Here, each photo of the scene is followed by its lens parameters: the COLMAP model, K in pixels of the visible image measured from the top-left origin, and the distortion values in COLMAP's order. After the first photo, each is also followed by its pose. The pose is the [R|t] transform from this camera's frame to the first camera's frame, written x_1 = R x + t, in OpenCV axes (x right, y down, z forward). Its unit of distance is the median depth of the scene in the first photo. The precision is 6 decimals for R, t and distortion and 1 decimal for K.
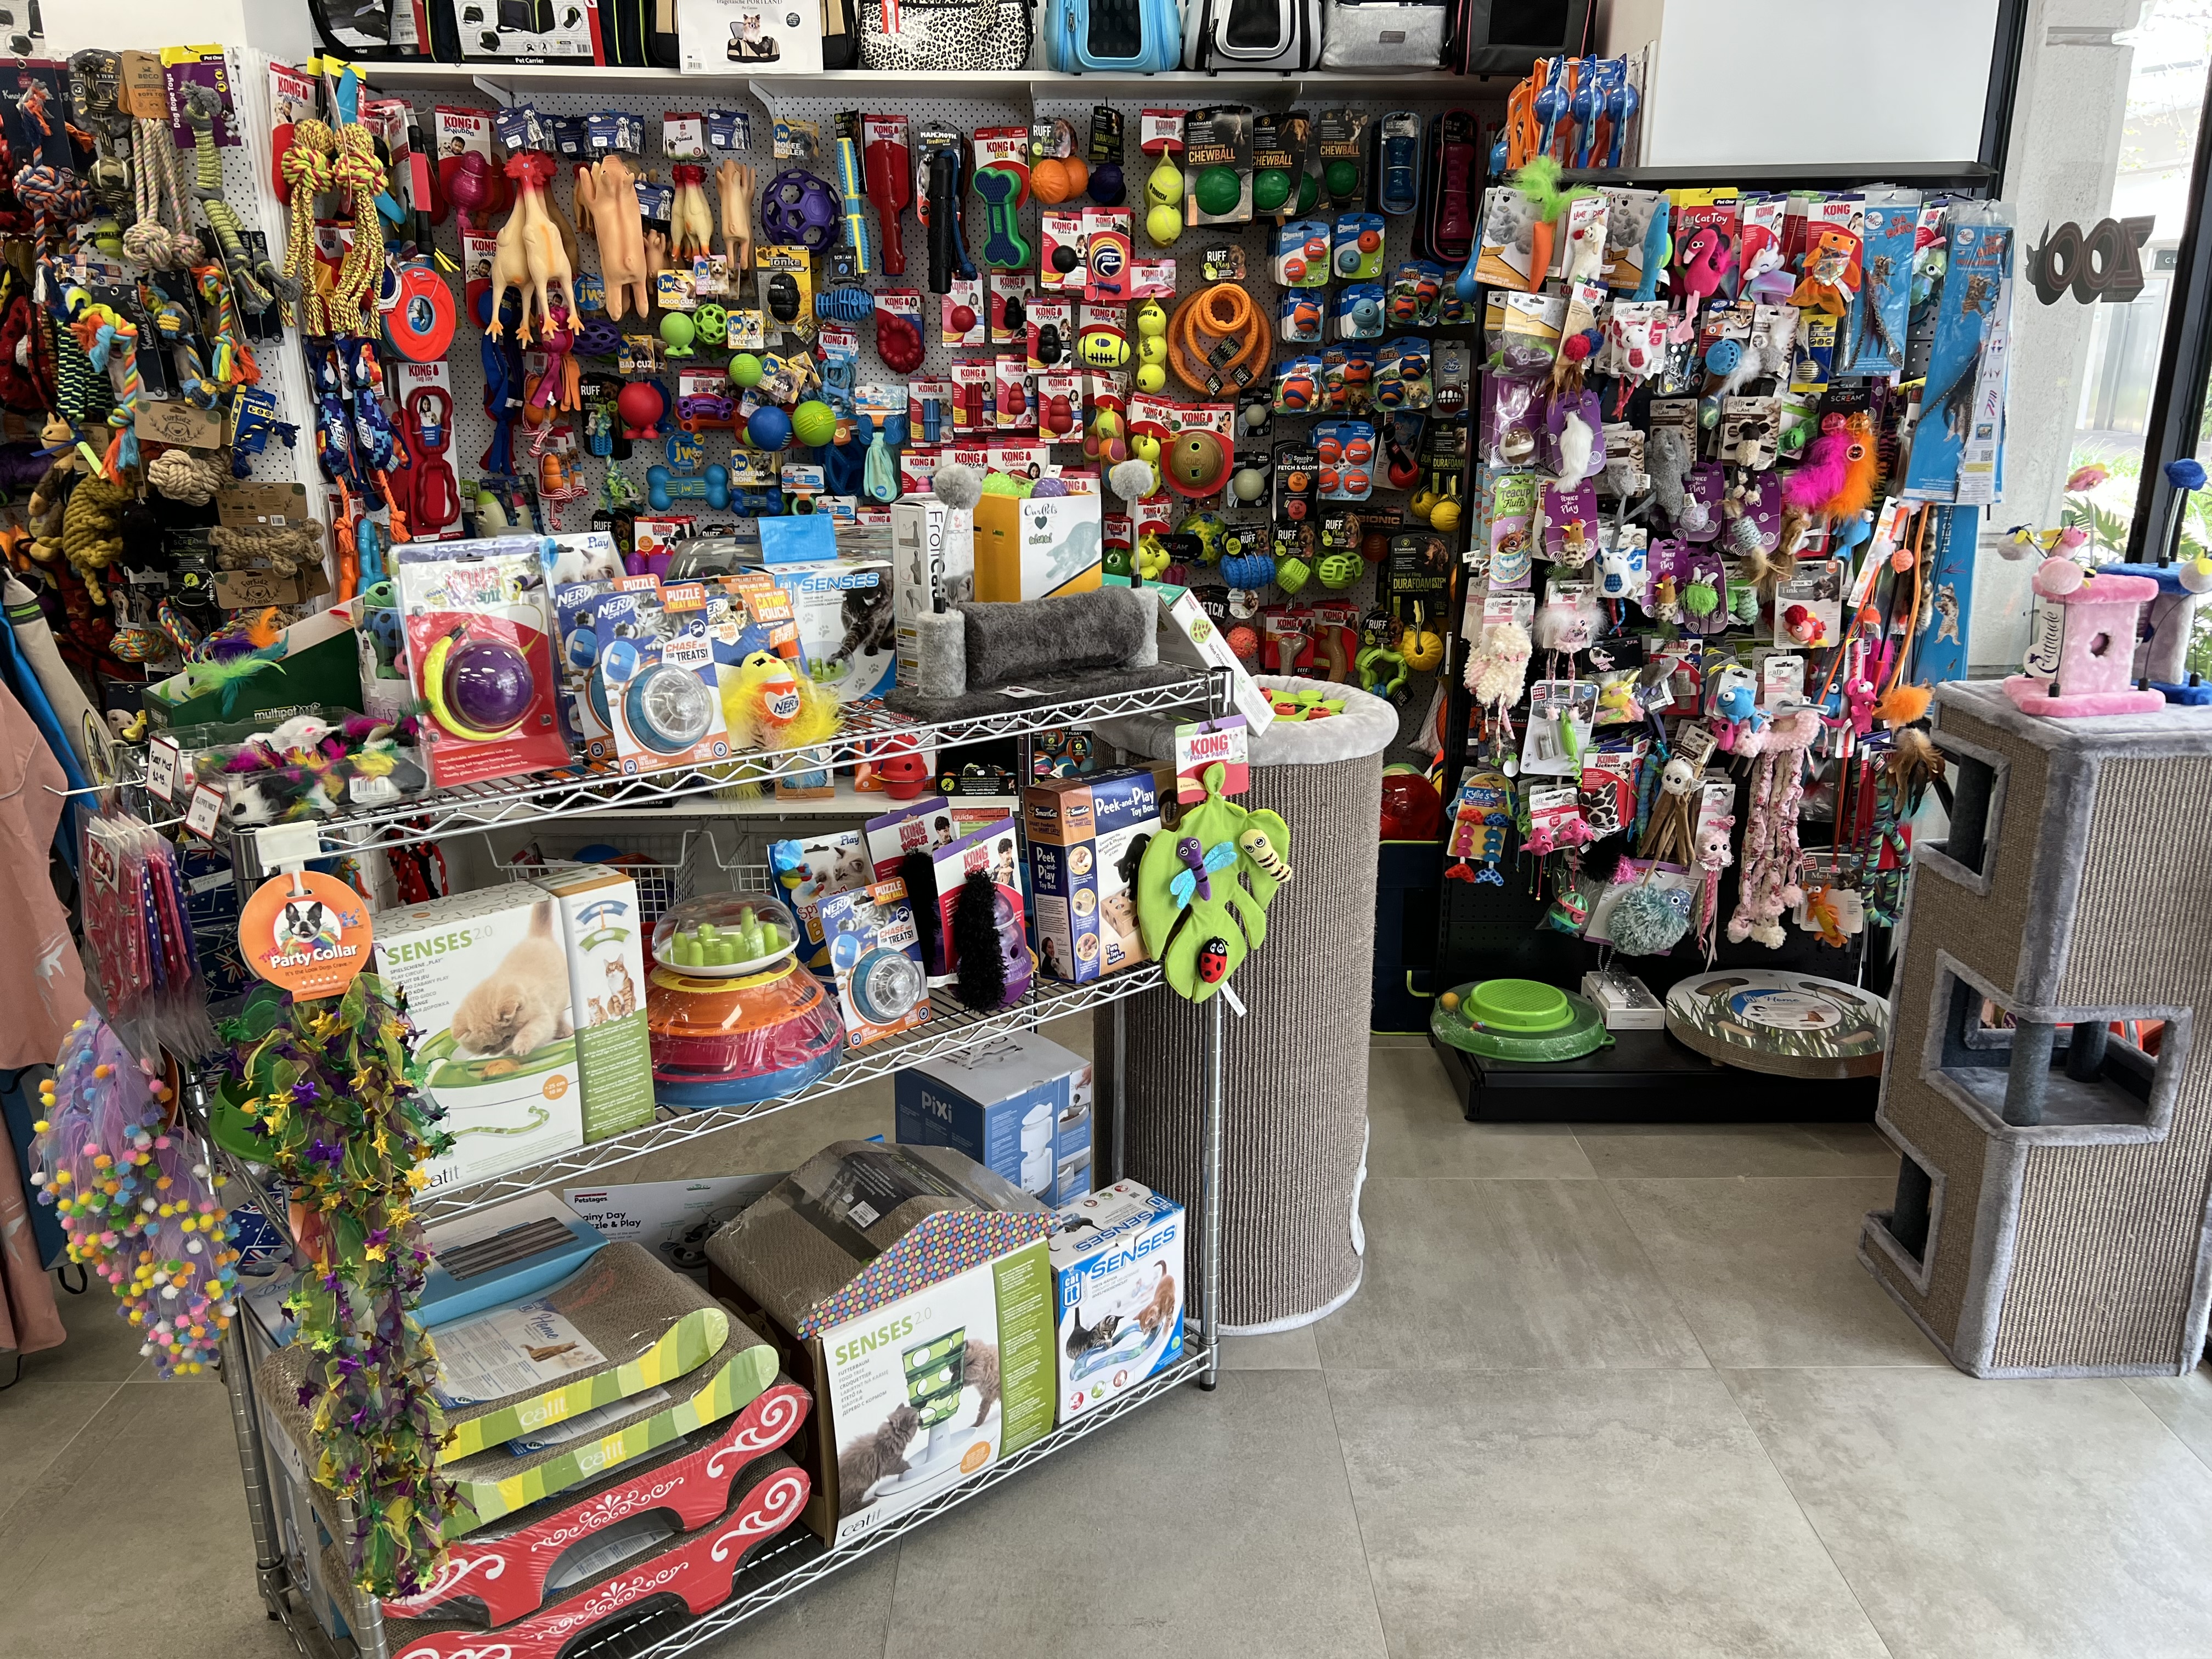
lens RADIAL K [[1669.5, 0, 1108.8], [0, 1669.5, 832.9], [0, 0, 1]] dist [0.047126, -0.055407]
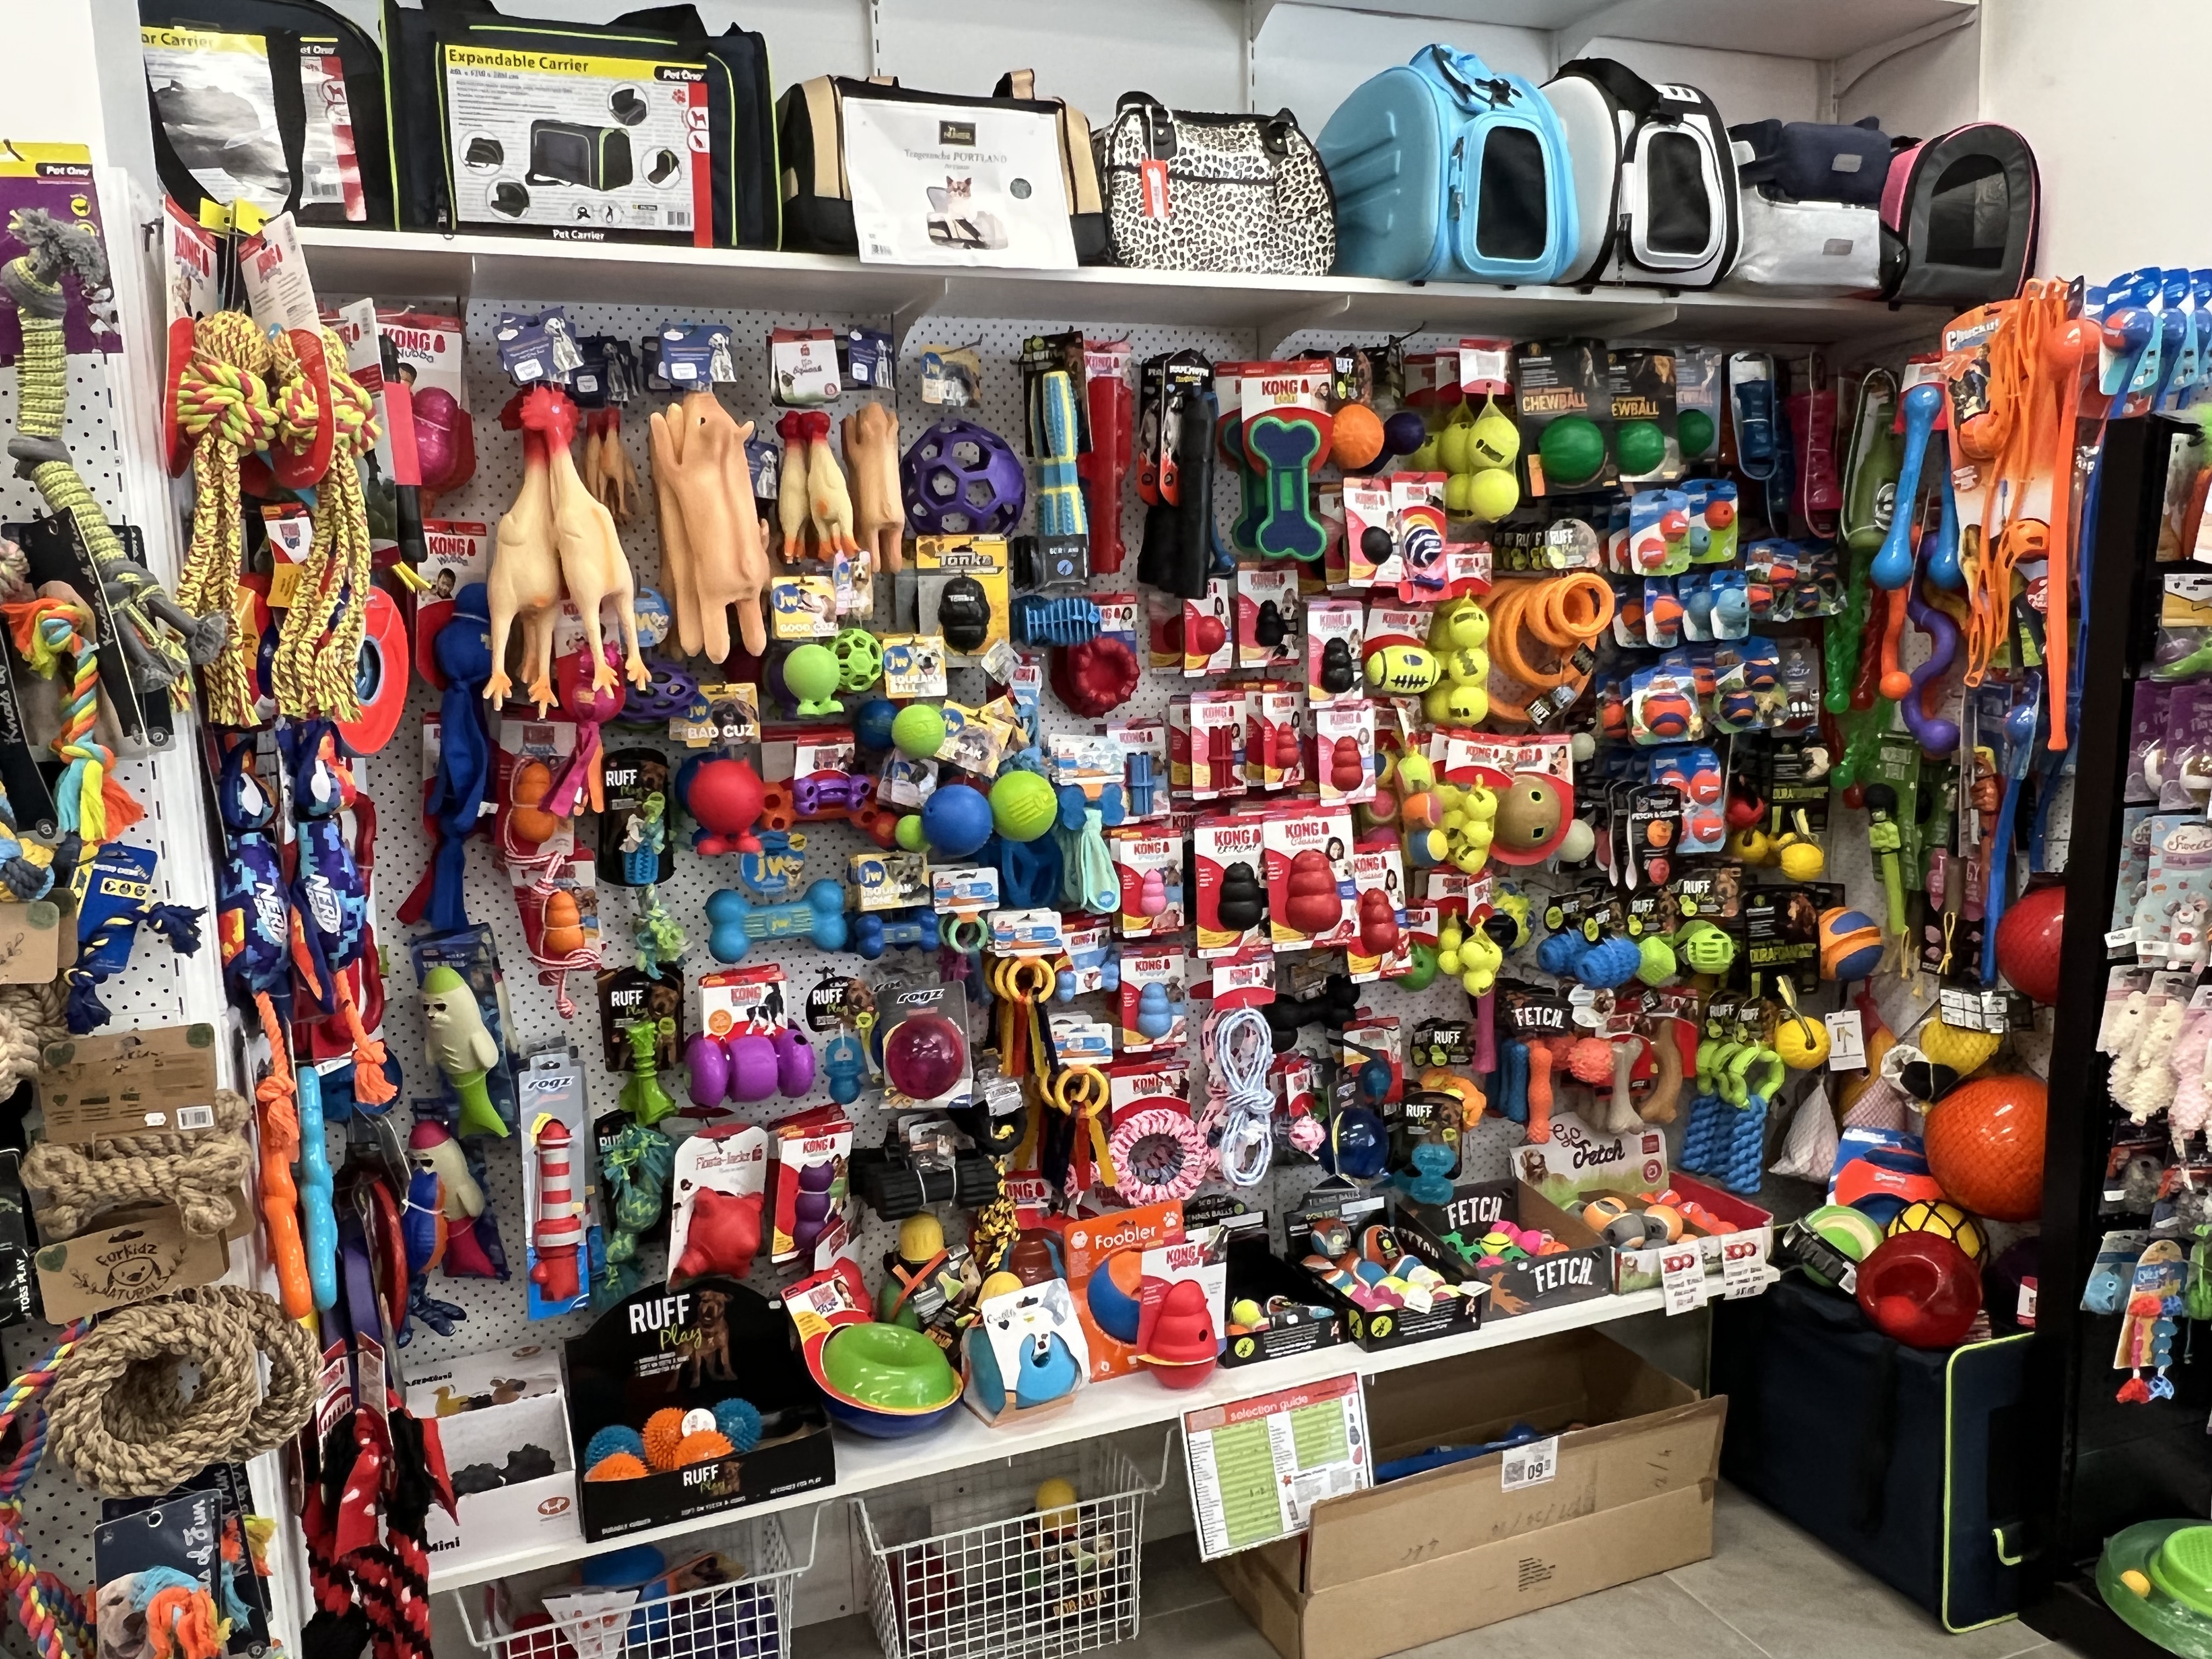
lens RADIAL K [[1659.2, 0, 1104.2], [0, 1659.2, 843.3], [0, 0, 1]] dist [0.003253, -0.004361]
pose [[0.938116, -0.080401, 0.336860, -0.363451], [0.130679, 0.982955, -0.129314, -0.150237], [-0.320721, 0.165332, 0.932633, 0.427442]]
